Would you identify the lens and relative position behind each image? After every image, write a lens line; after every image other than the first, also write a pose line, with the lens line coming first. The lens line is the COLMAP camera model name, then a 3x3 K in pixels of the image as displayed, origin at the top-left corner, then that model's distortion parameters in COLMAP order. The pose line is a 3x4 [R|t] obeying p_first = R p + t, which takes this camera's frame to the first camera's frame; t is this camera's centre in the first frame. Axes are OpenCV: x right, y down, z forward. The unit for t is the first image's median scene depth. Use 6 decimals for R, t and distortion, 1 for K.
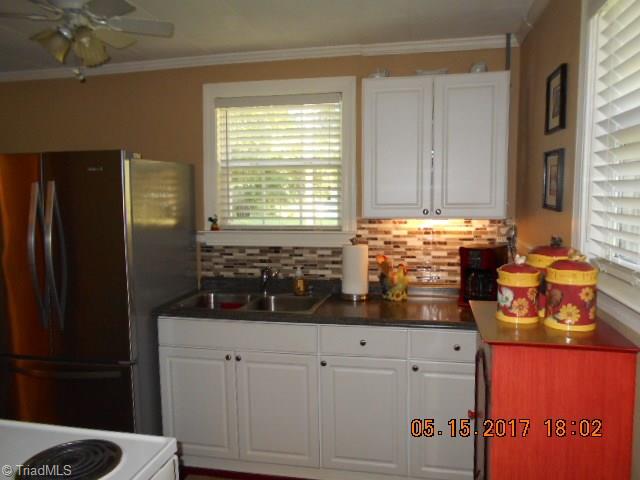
lens RADIAL K [[511.5, 0, 320.0], [0, 511.5, 240.0], [0, 0, 1]] dist [-0.040380, 0.010873]
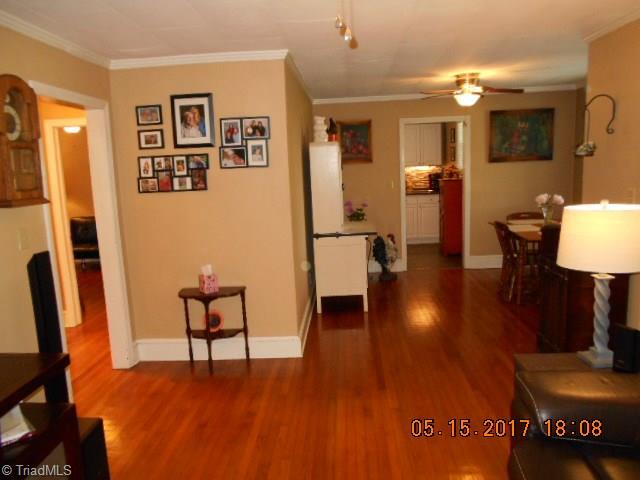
lens RADIAL K [[487.1, 0, 320.0], [0, 487.1, 240.0], [0, 0, 1]] dist [-0.003836, 0.001525]
pose [[0.989938, -0.061744, 0.127323, -0.809427], [0.053955, 0.996507, 0.063747, 0.189420], [-0.130814, -0.056235, 0.989811, -1.961779]]
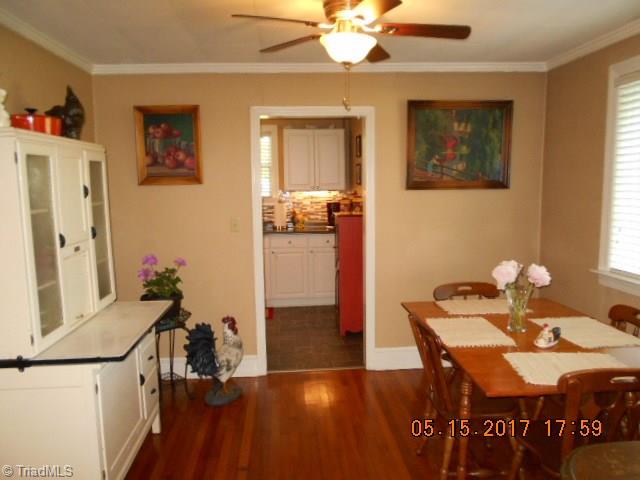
lens RADIAL K [[511.5, 0, 320.0], [0, 511.5, 240.0], [0, 0, 1]] dist [-0.040380, 0.010873]
pose [[0.963497, -0.040613, 0.264620, -0.344468], [0.035688, 0.999089, 0.023393, 0.116885], [-0.265329, -0.013096, 0.964069, -1.124769]]
